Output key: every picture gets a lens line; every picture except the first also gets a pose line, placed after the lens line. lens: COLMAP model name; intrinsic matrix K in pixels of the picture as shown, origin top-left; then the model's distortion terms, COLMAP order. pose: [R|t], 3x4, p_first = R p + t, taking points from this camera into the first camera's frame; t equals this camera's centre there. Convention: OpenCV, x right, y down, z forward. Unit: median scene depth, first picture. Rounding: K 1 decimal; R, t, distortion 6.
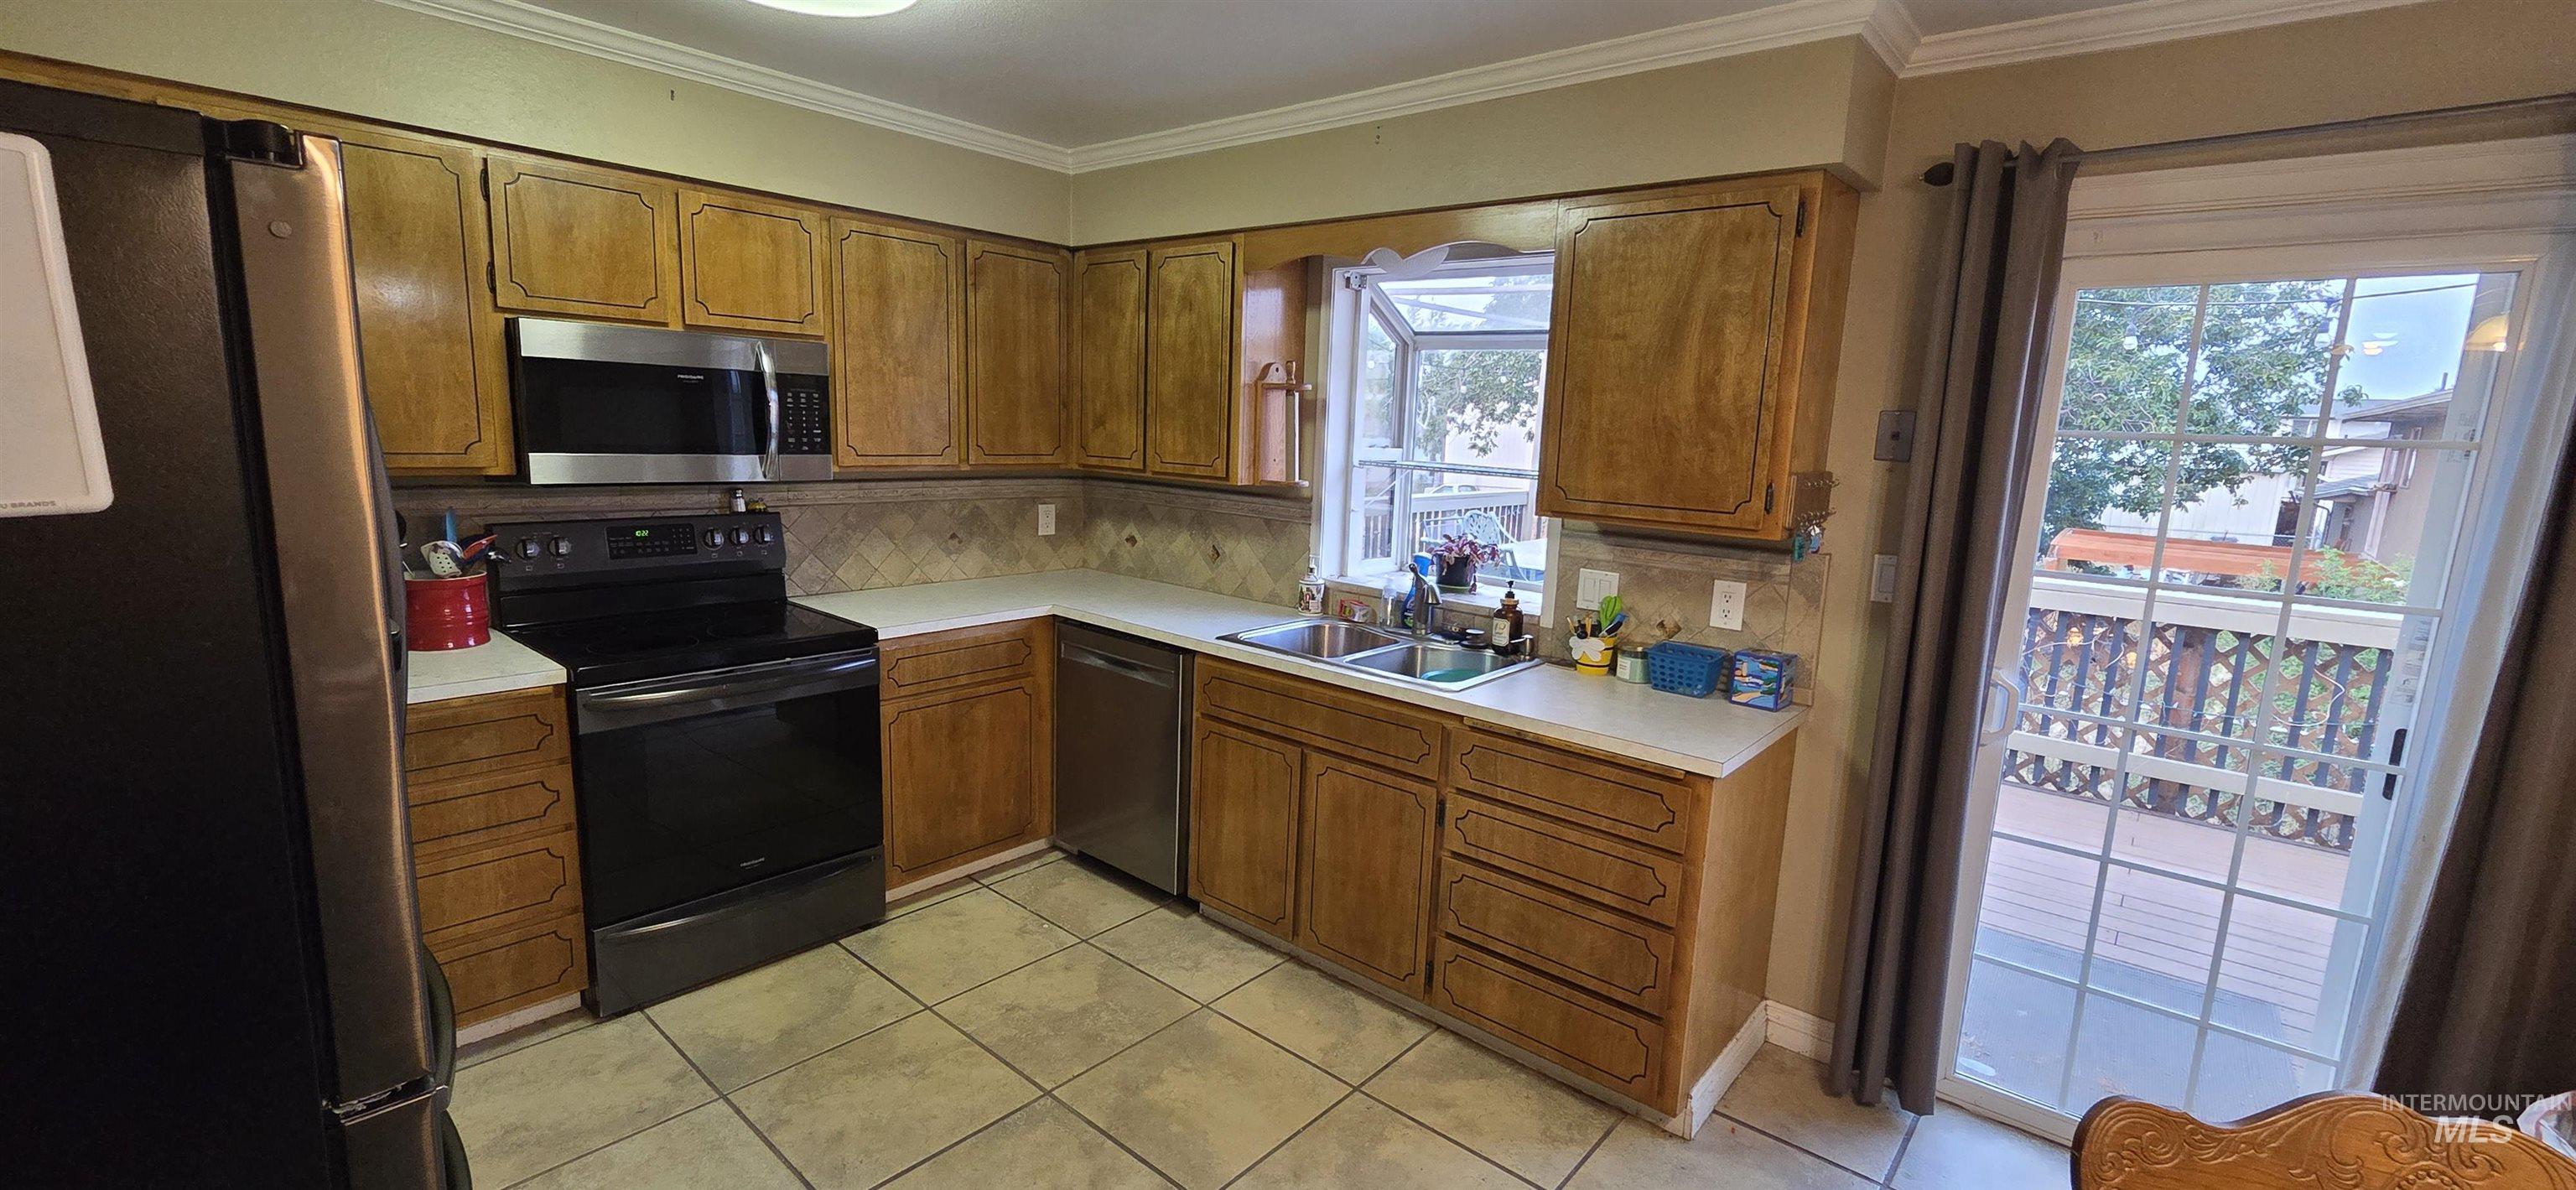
lens RADIAL K [[1055.2, 0, 1298.1], [0, 1055.2, 599.2], [0, 0, 1]] dist [-0.002476, 0.000010]
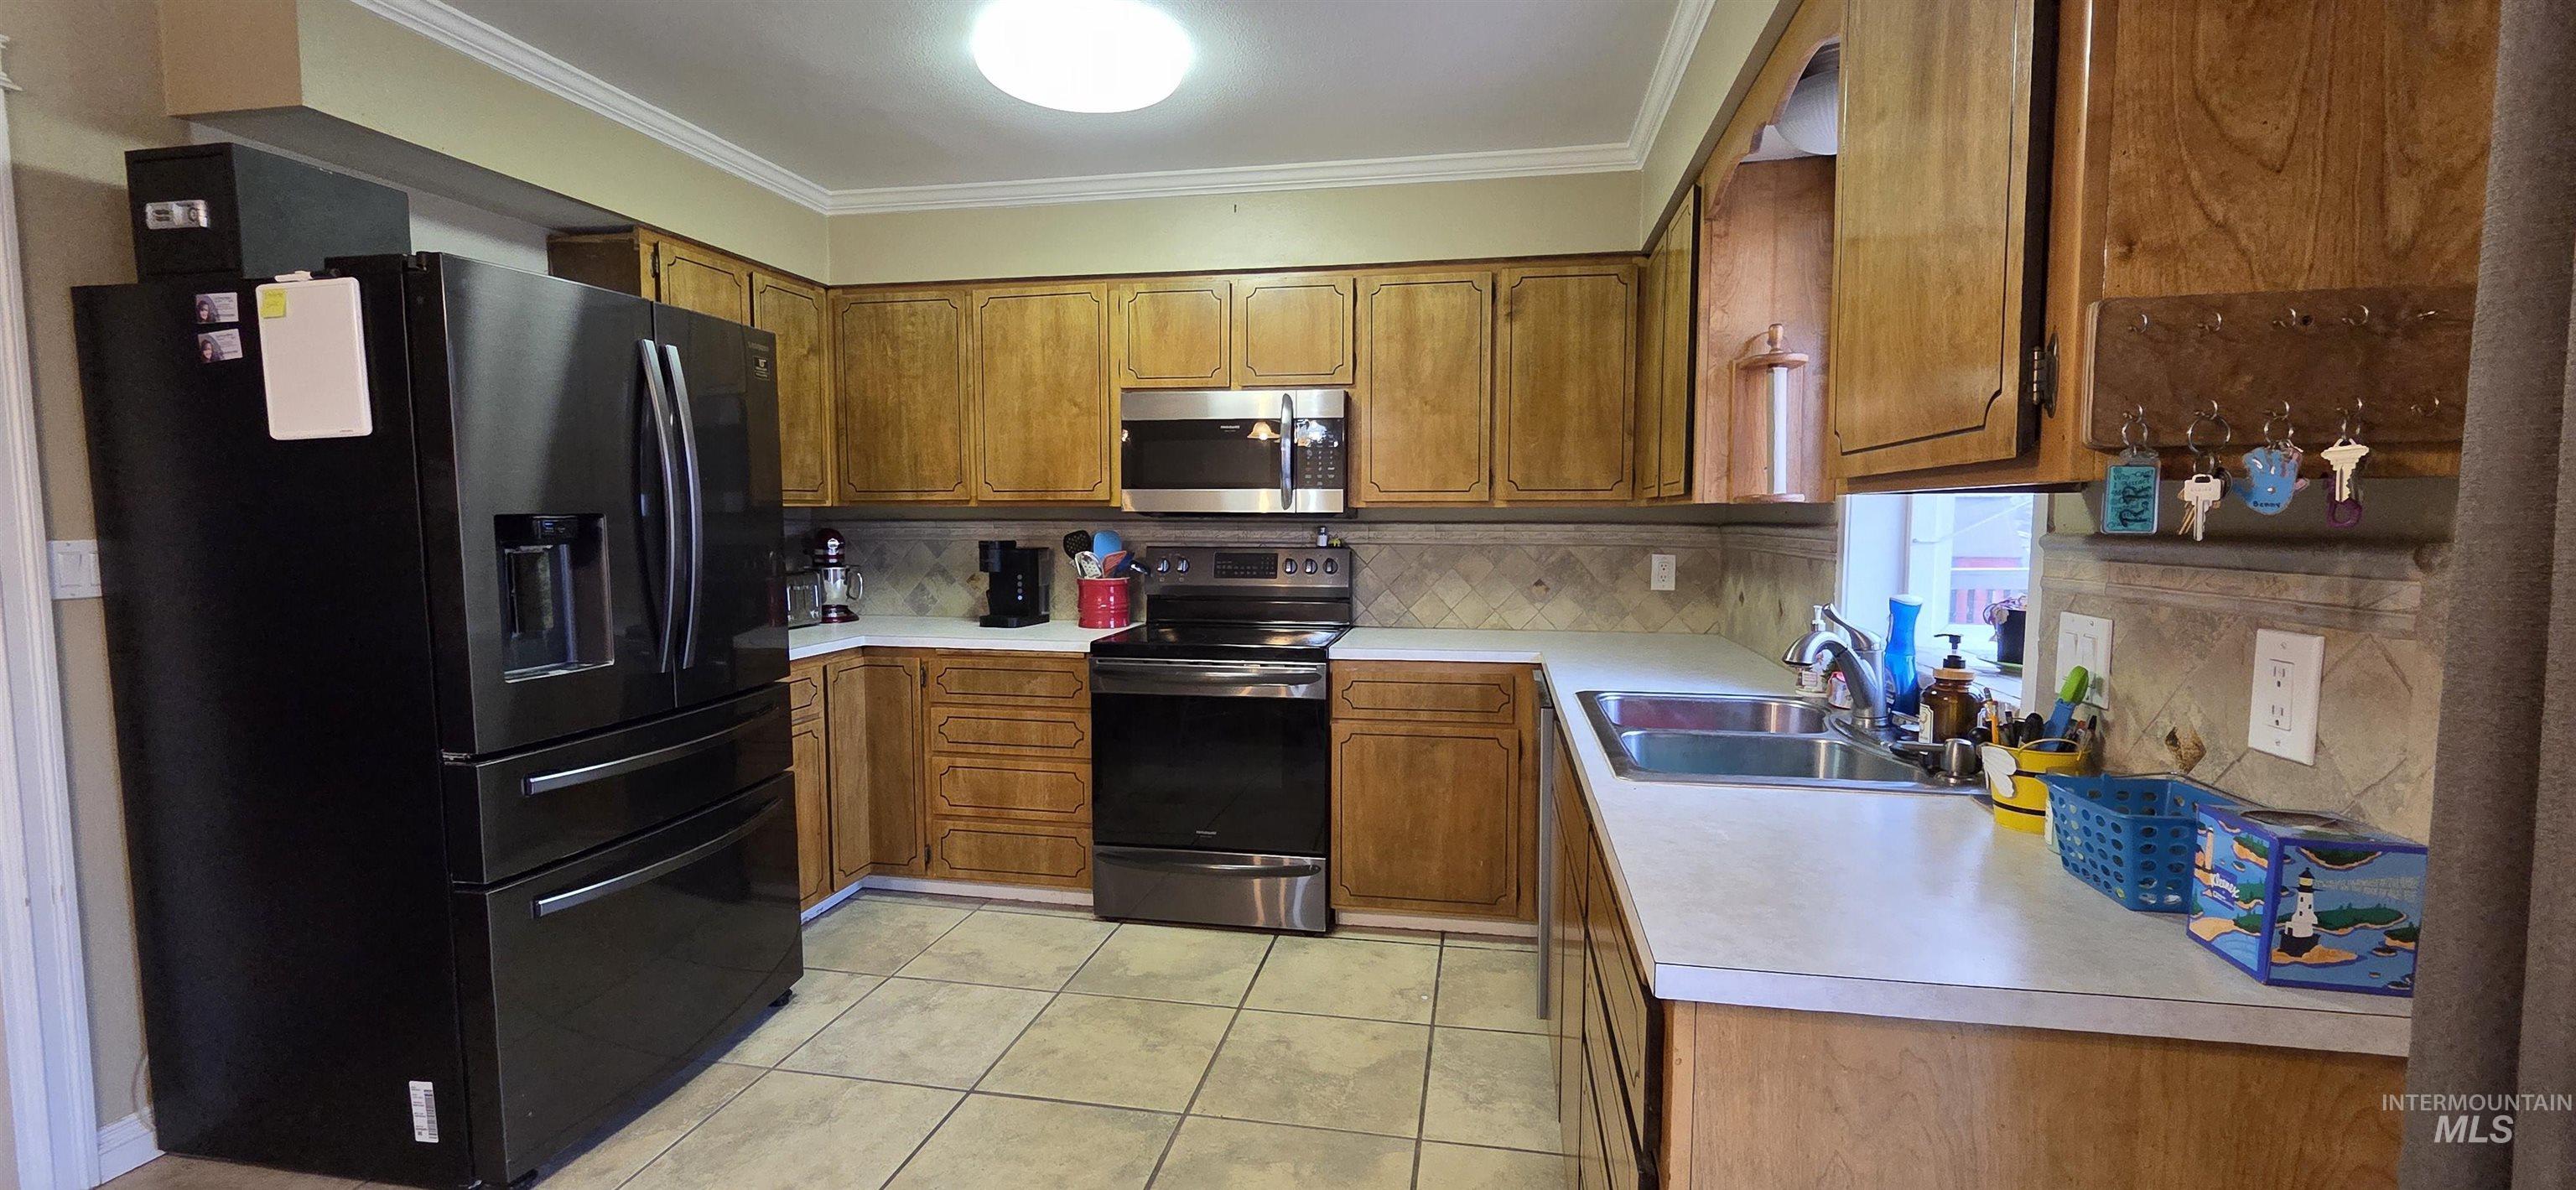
lens RADIAL K [[1055.2, 0, 1296.1], [0, 1055.2, 596.5], [0, 0, 1]] dist [-0.002476, 0.000010]
pose [[0.496225, 0.023741, -0.867869, 0.461247], [-0.126953, 0.990865, -0.045483, 0.027353], [0.858862, 0.132748, 0.494706, 0.409825]]
